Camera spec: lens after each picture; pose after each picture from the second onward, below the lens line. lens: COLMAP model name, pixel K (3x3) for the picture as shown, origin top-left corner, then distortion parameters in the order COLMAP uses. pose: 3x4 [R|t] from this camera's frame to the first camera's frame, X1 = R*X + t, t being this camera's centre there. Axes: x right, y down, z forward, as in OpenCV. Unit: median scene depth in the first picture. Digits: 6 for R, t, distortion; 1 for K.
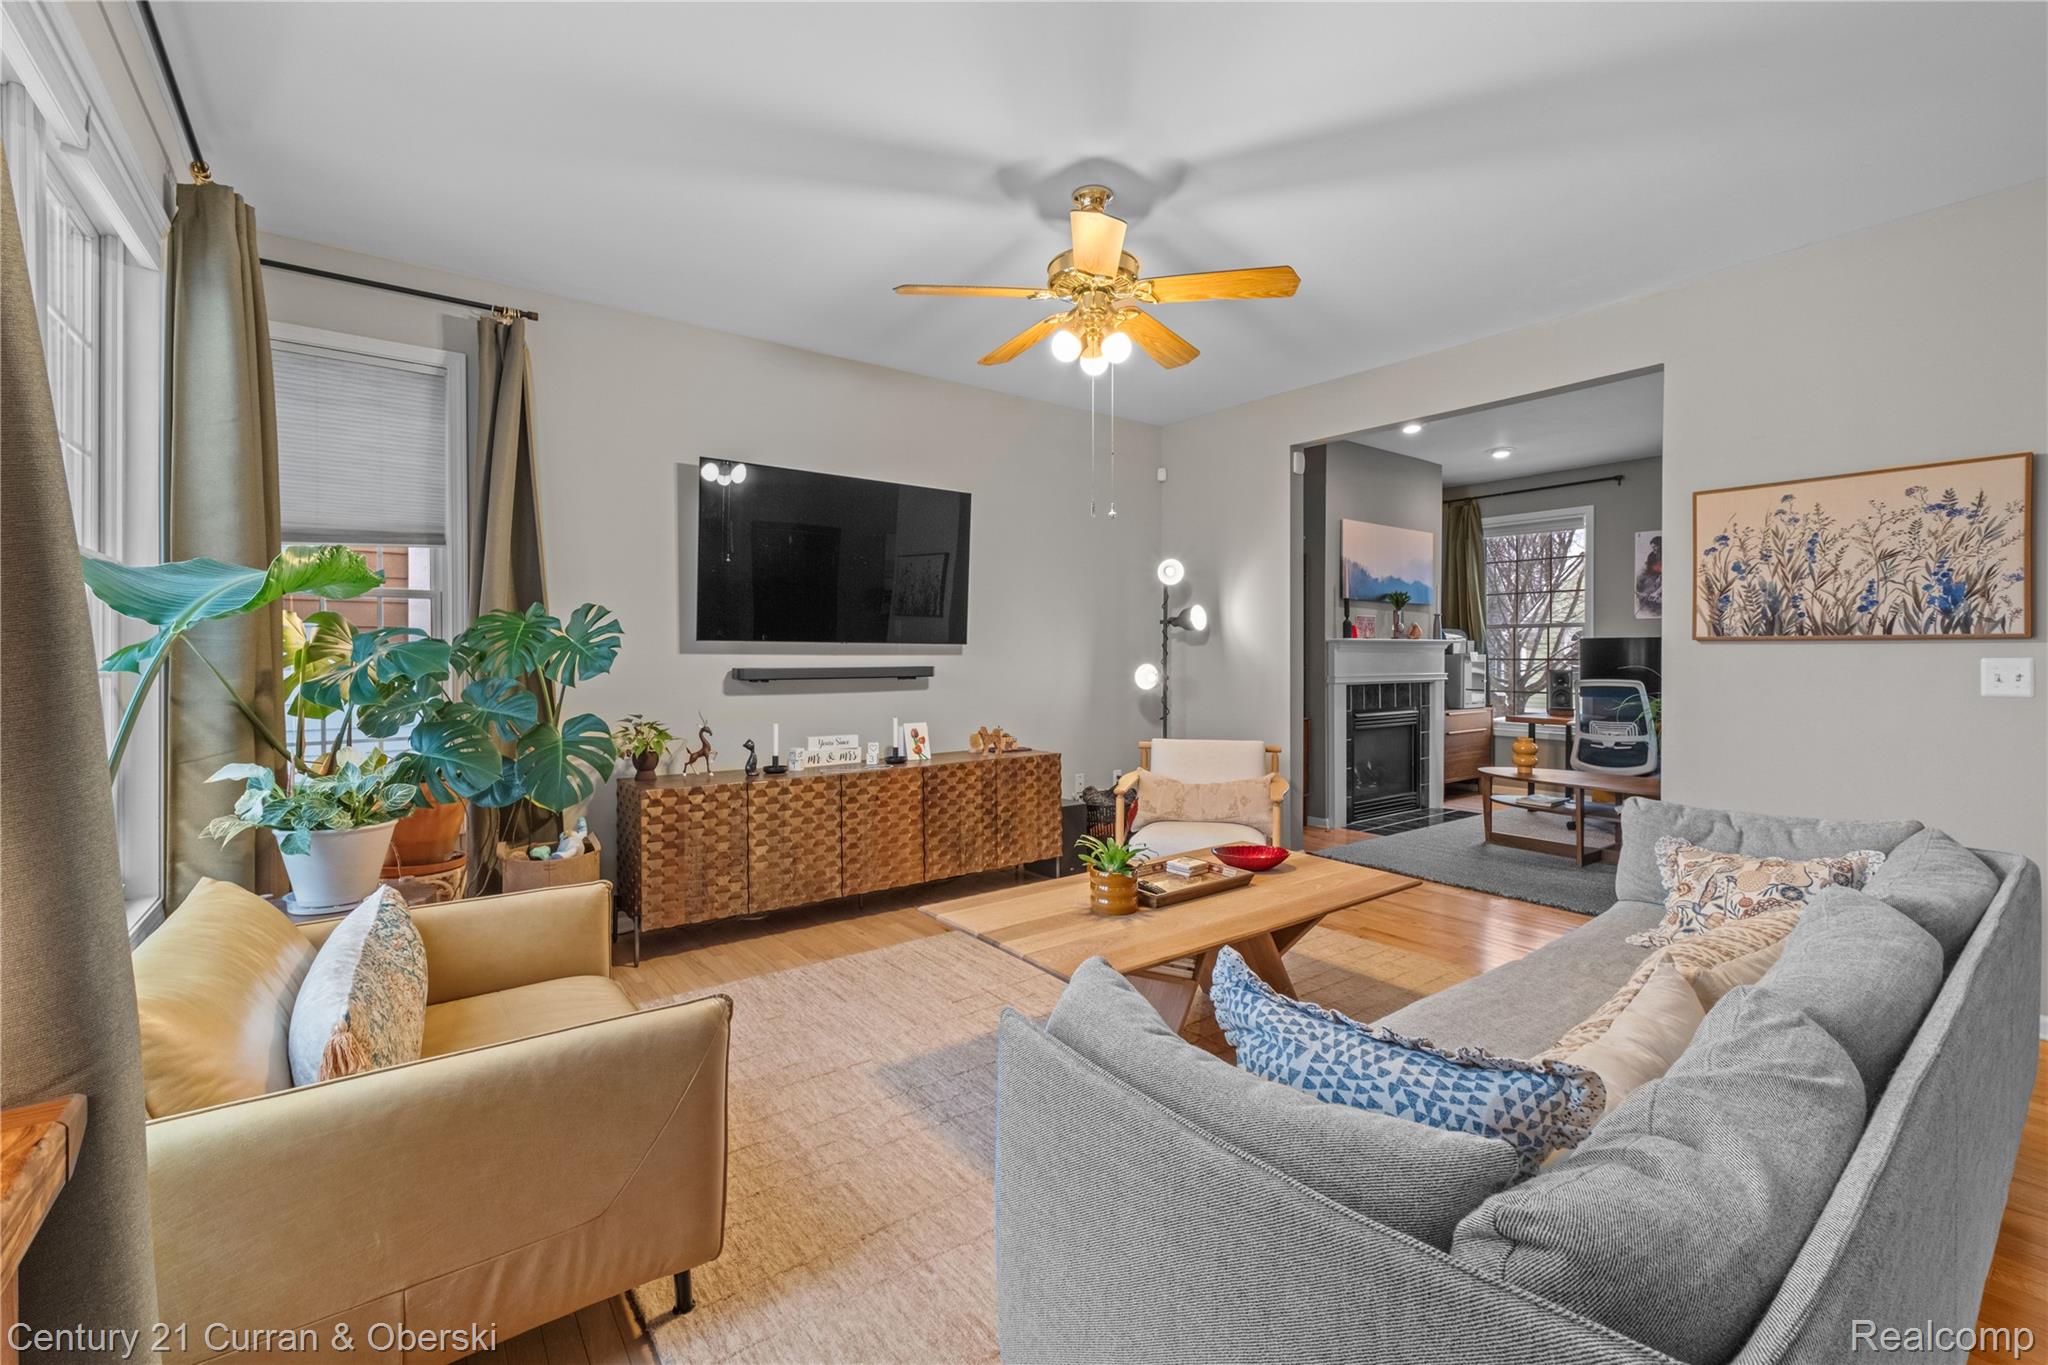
lens RADIAL K [[874.4, 0, 1040.5], [0, 874.4, 656.5], [0, 0, 1]] dist [-0.008626, 0.002132]
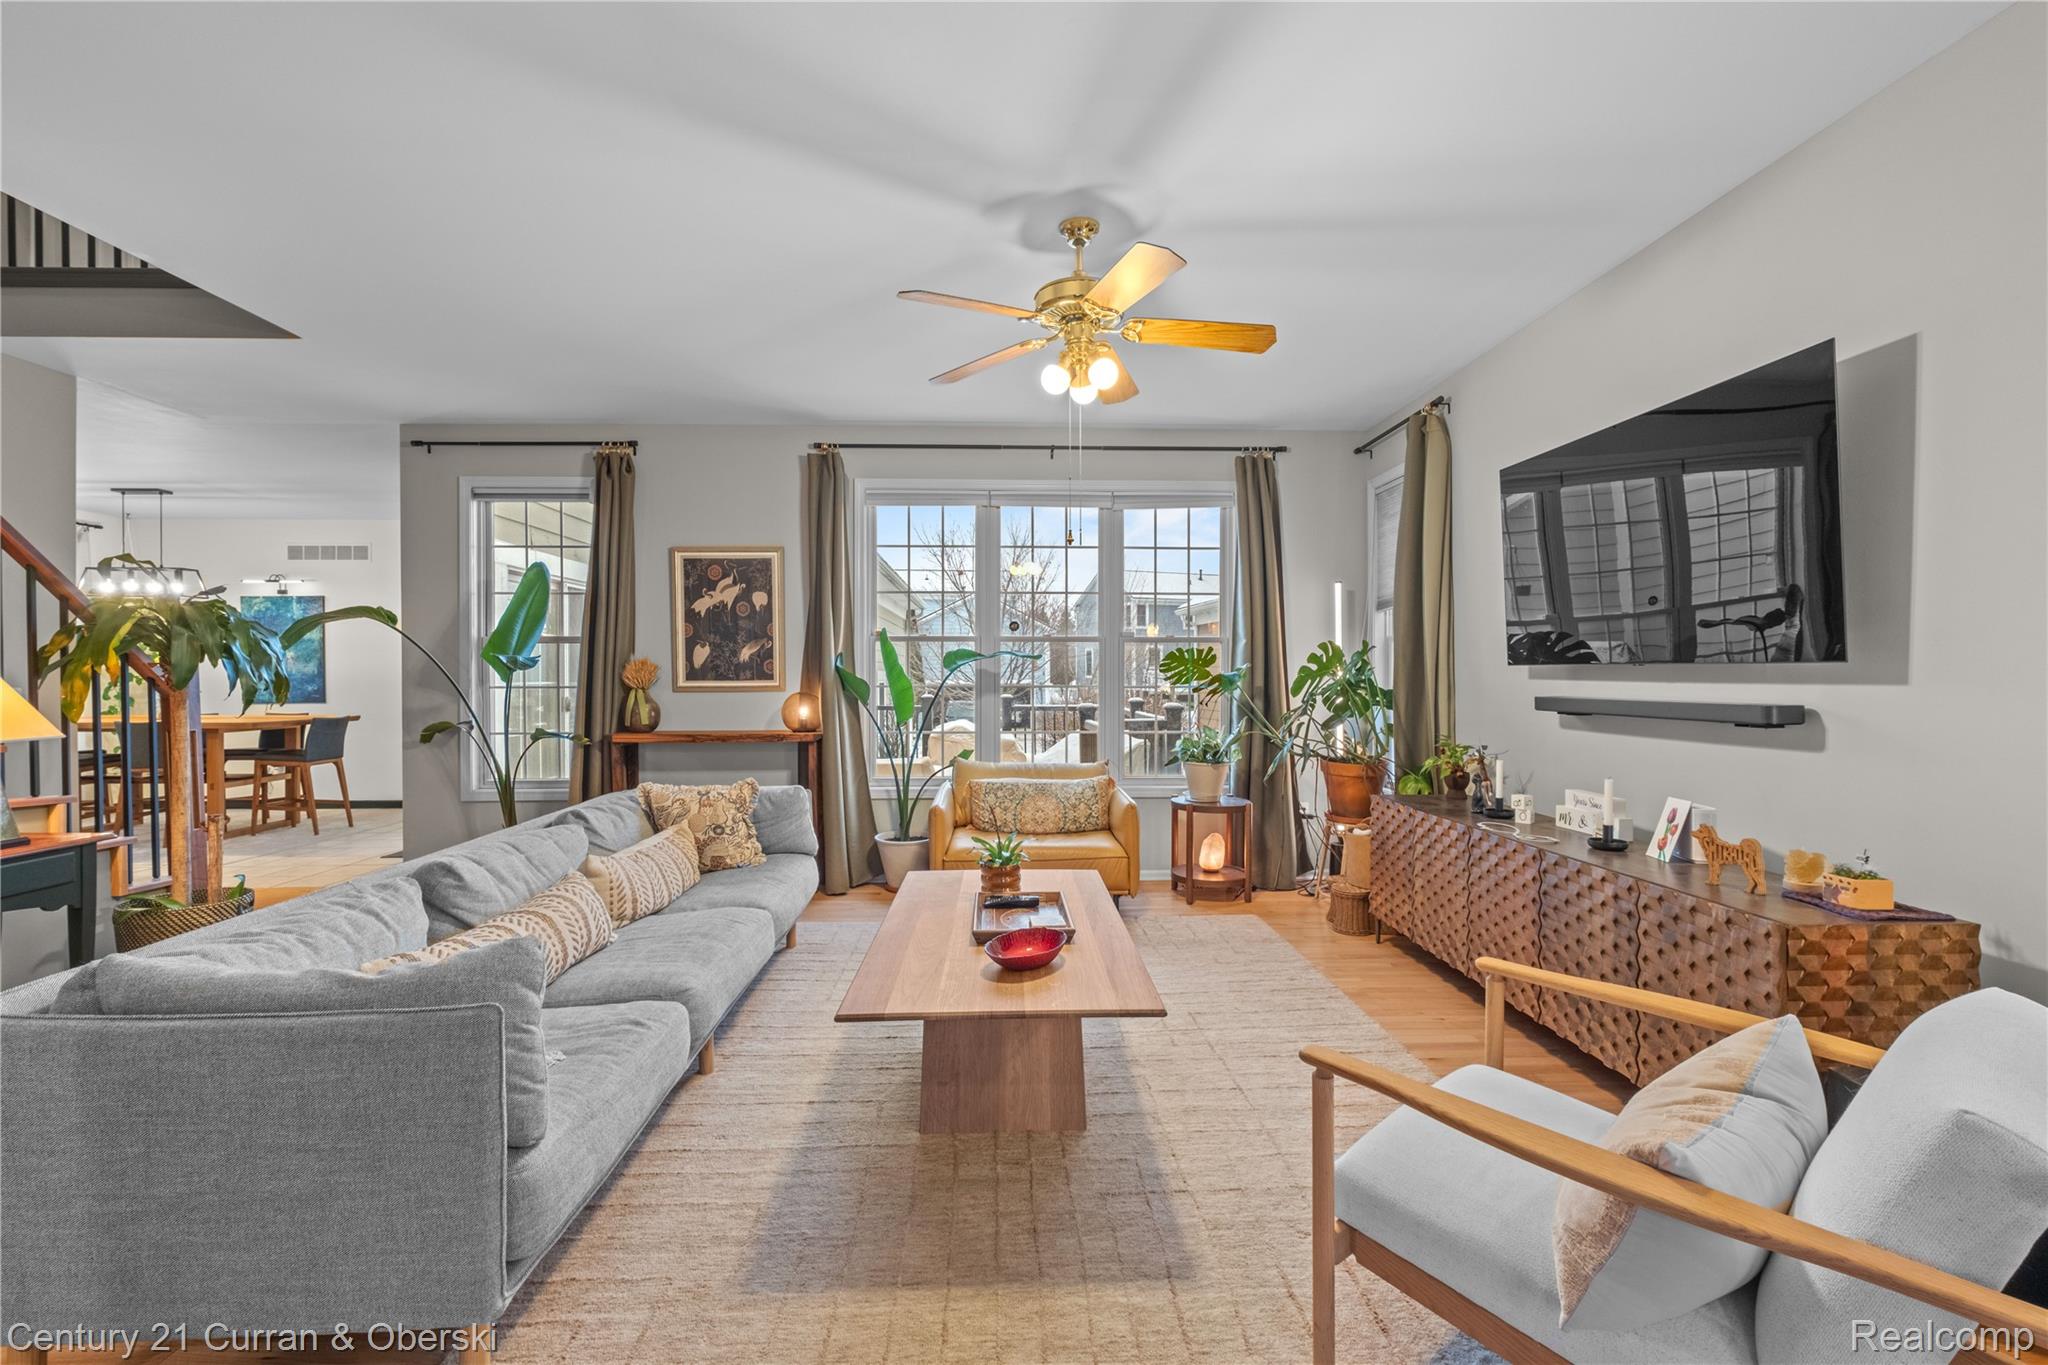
lens RADIAL K [[874.4, 0, 1012.7], [0, 874.4, 682.0], [0, 0, 1]] dist [-0.008626, 0.002132]
pose [[-0.585982, 0.009117, -0.810273, 0.586075], [0.000558, 0.999941, 0.010847, -0.008959], [0.810324, 0.005904, -0.585952, 0.969628]]
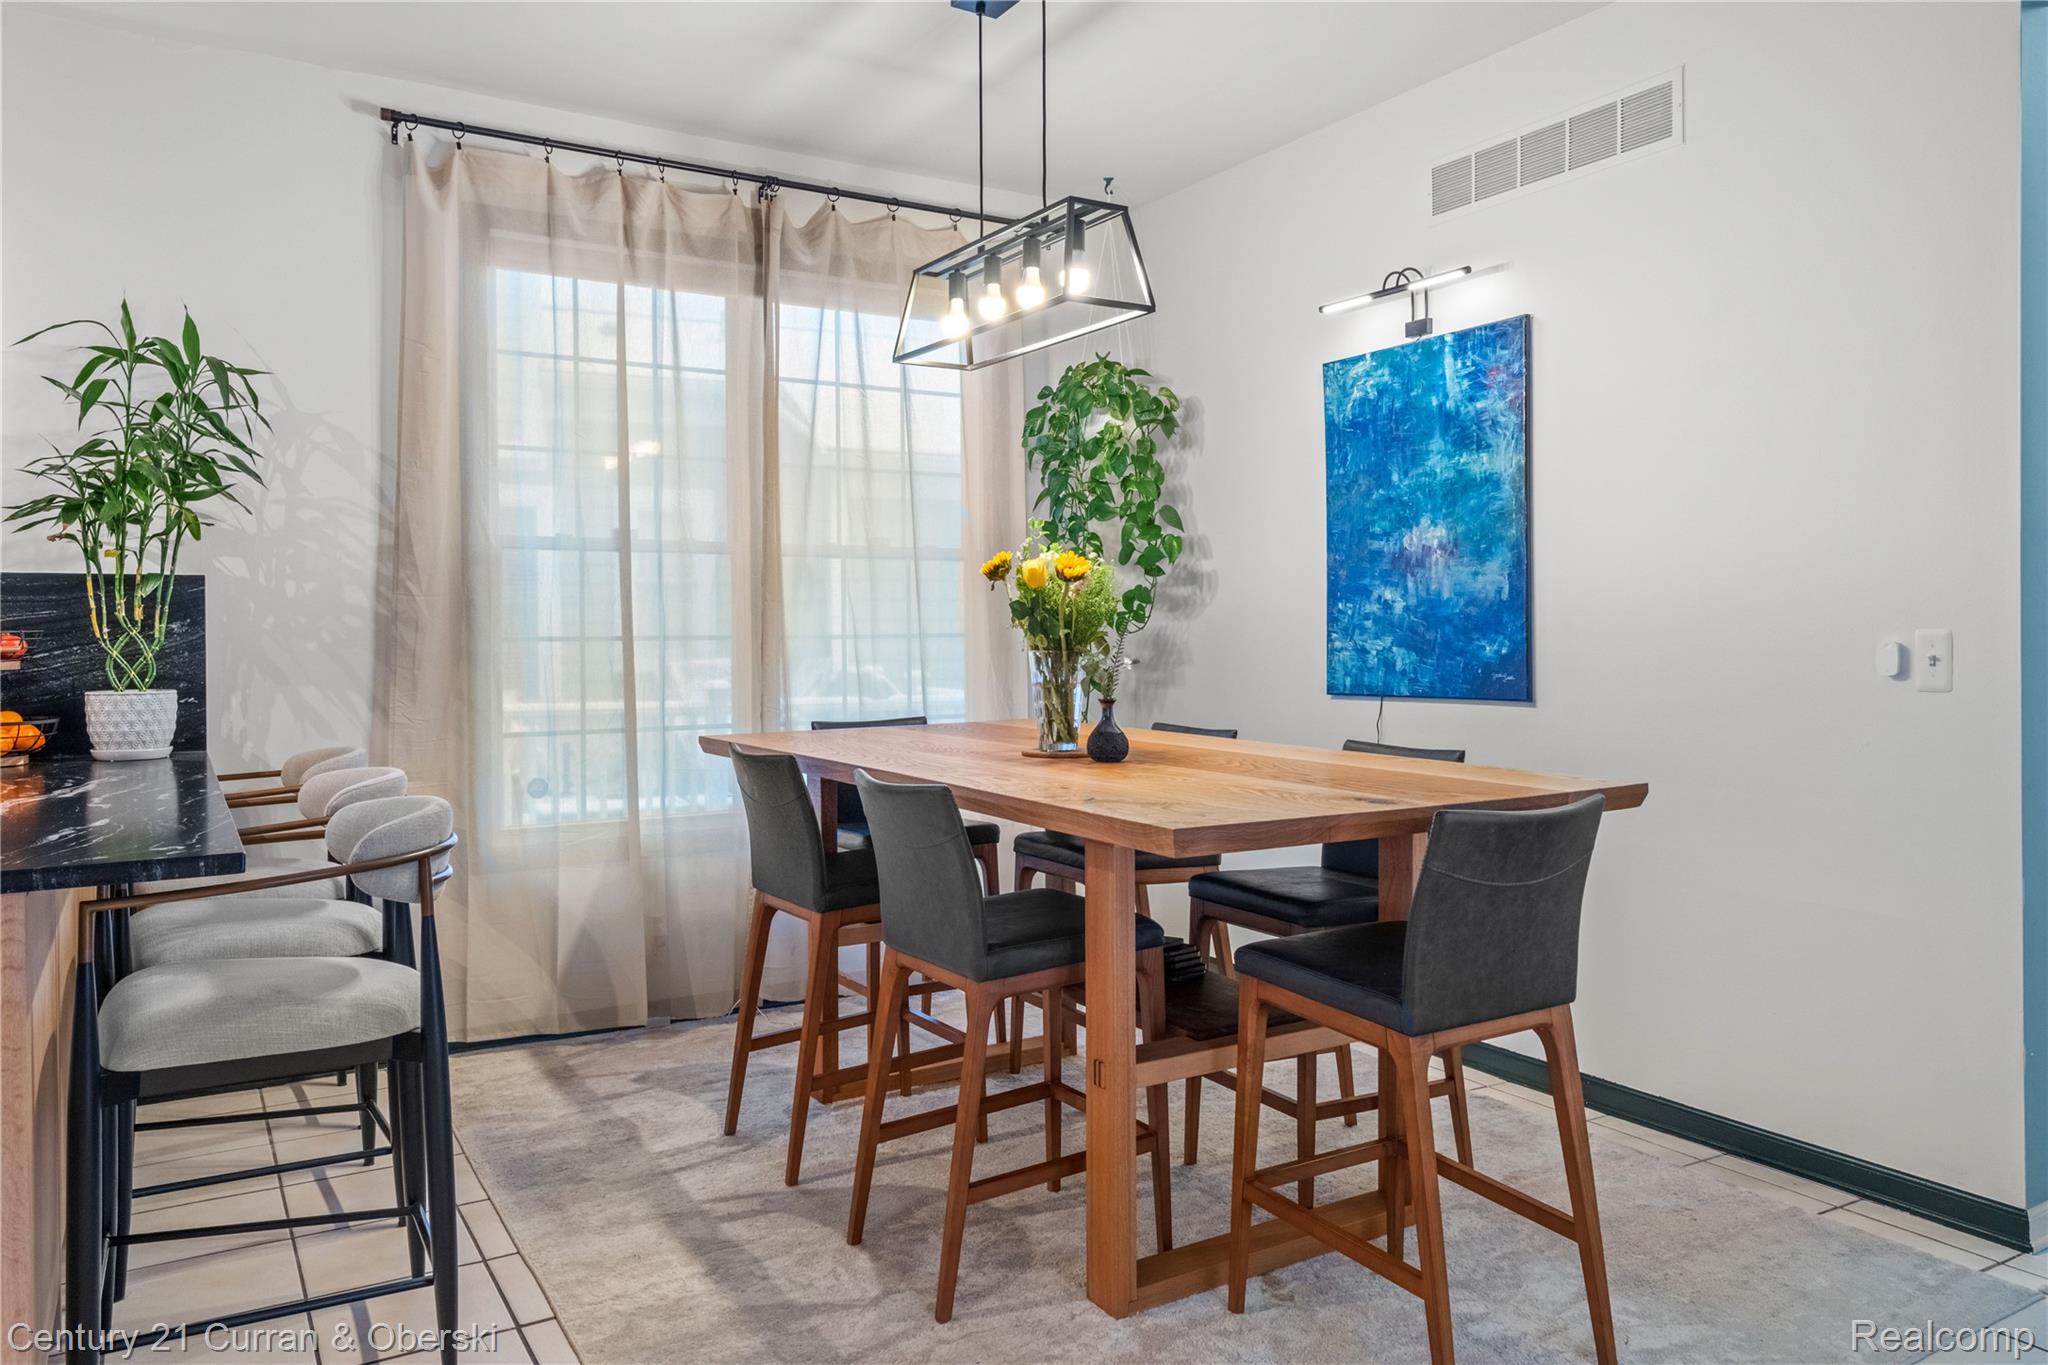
lens RADIAL K [[1401.4, 0, 1021.2], [0, 1401.4, 645.6], [0, 0, 1]] dist [-0.008544, -0.001343]
pose [[-0.993983, 0.006041, 0.109367, 0.148453], [0.007337, 0.999908, 0.011445, 0.010994], [-0.109288, 0.012179, -0.993936, -0.460455]]
